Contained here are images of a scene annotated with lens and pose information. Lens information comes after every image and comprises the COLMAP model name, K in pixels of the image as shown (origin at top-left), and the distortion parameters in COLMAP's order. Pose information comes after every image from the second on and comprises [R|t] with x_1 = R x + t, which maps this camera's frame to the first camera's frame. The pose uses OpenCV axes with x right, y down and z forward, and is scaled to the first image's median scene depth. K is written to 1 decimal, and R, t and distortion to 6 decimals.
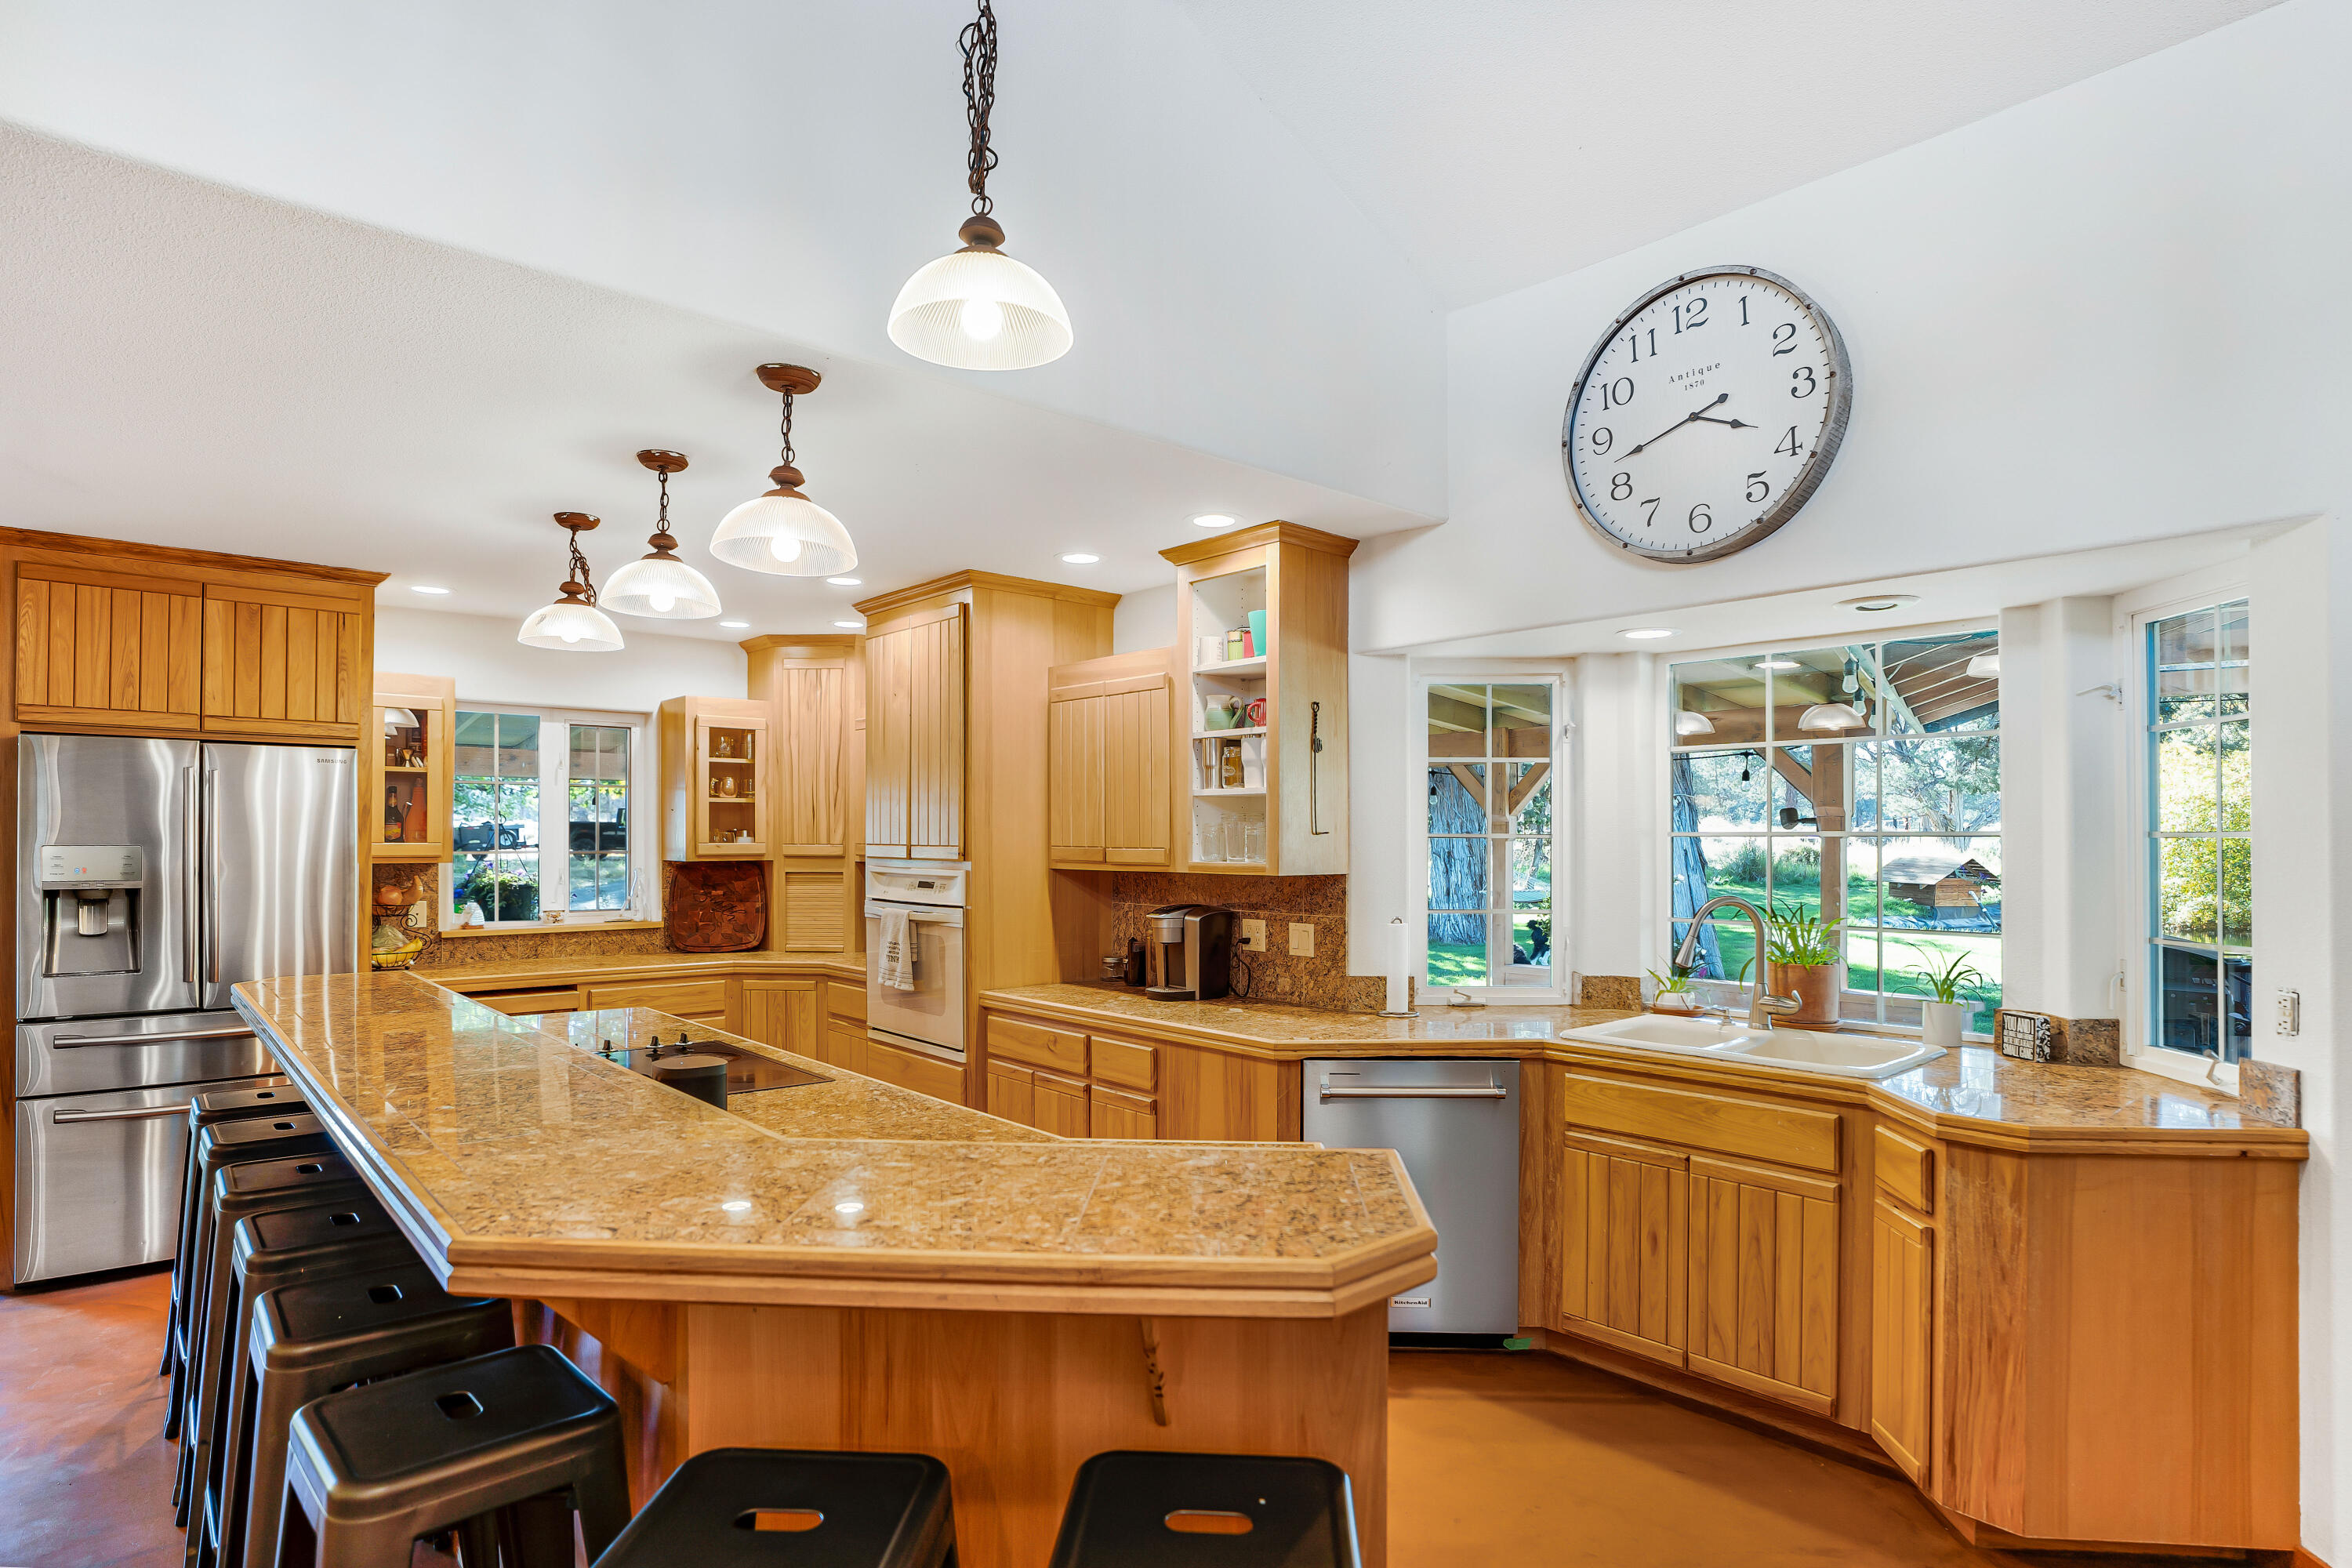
lens RADIAL K [[1216.6, 0, 1187.4], [0, 1216.6, 841.2], [0, 0, 1]] dist [-0.034838, 0.002363]
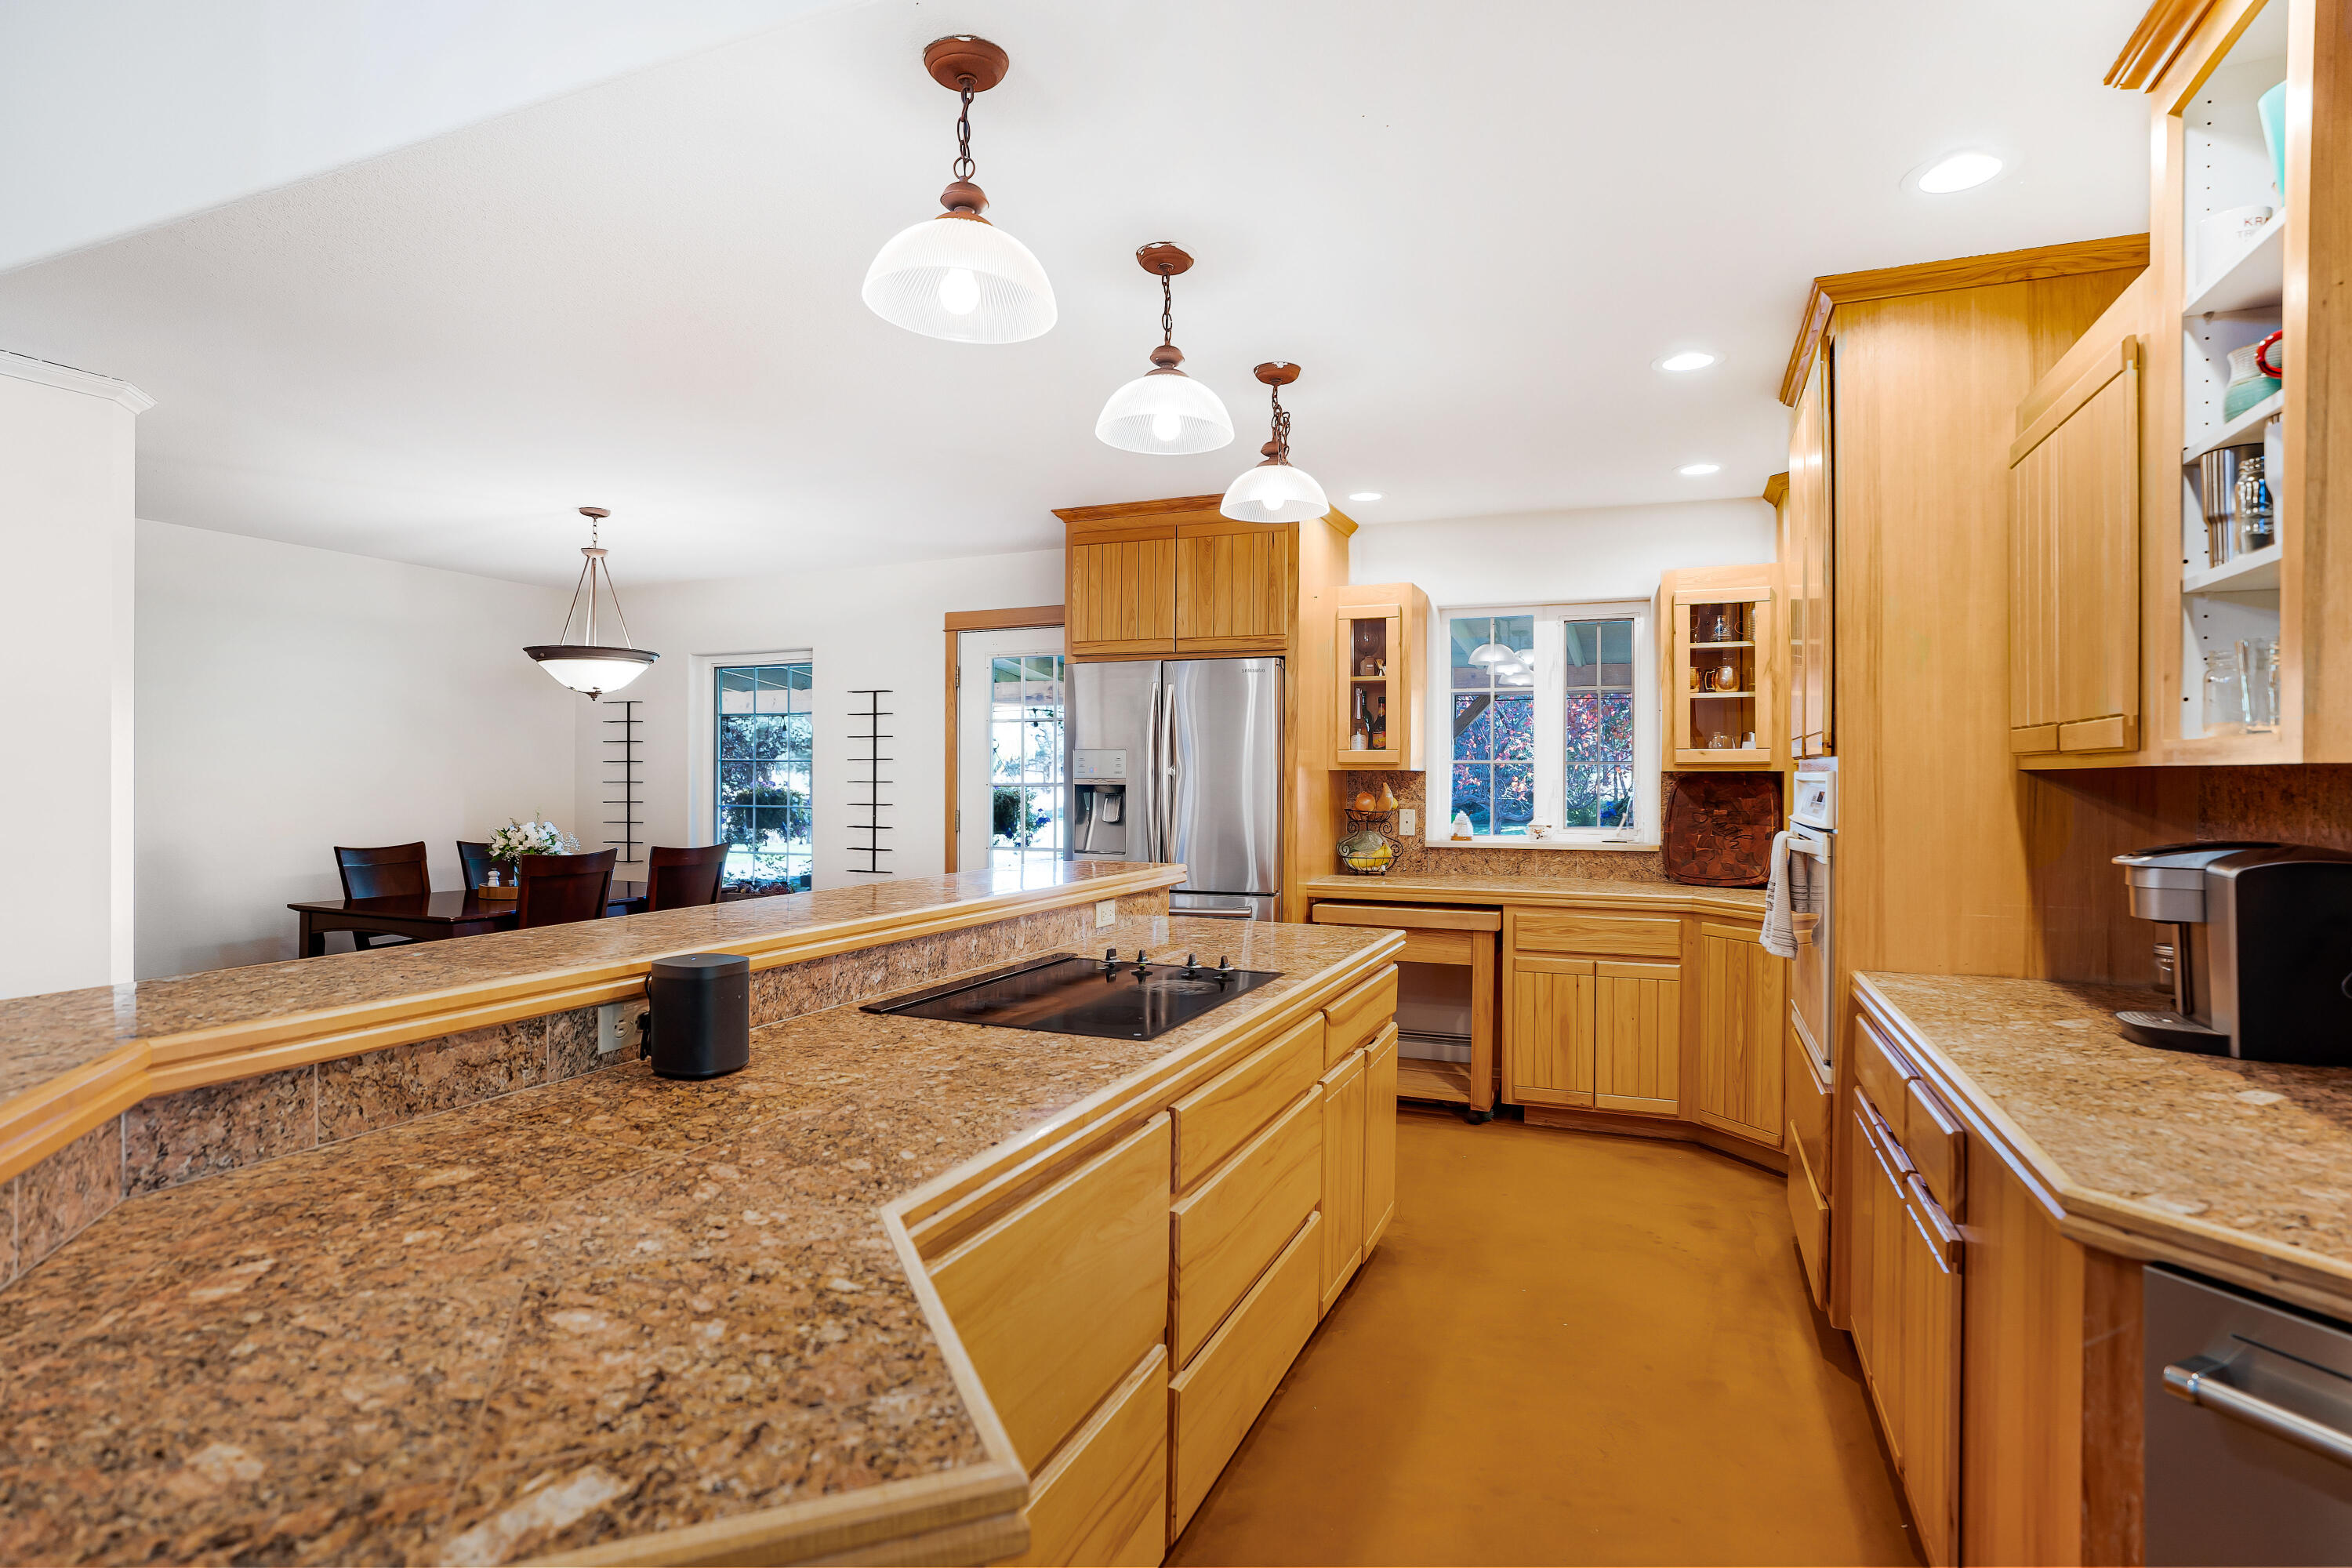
lens RADIAL K [[1198.6, 0, 1182.0], [0, 1198.6, 776.9], [0, 0, 1]] dist [-0.016767, 0.007587]
pose [[0.449894, -0.000278, -0.893082, 0.172026], [-0.002798, 0.999995, -0.001720, 0.023943], [0.893078, 0.003273, 0.449891, 0.360884]]
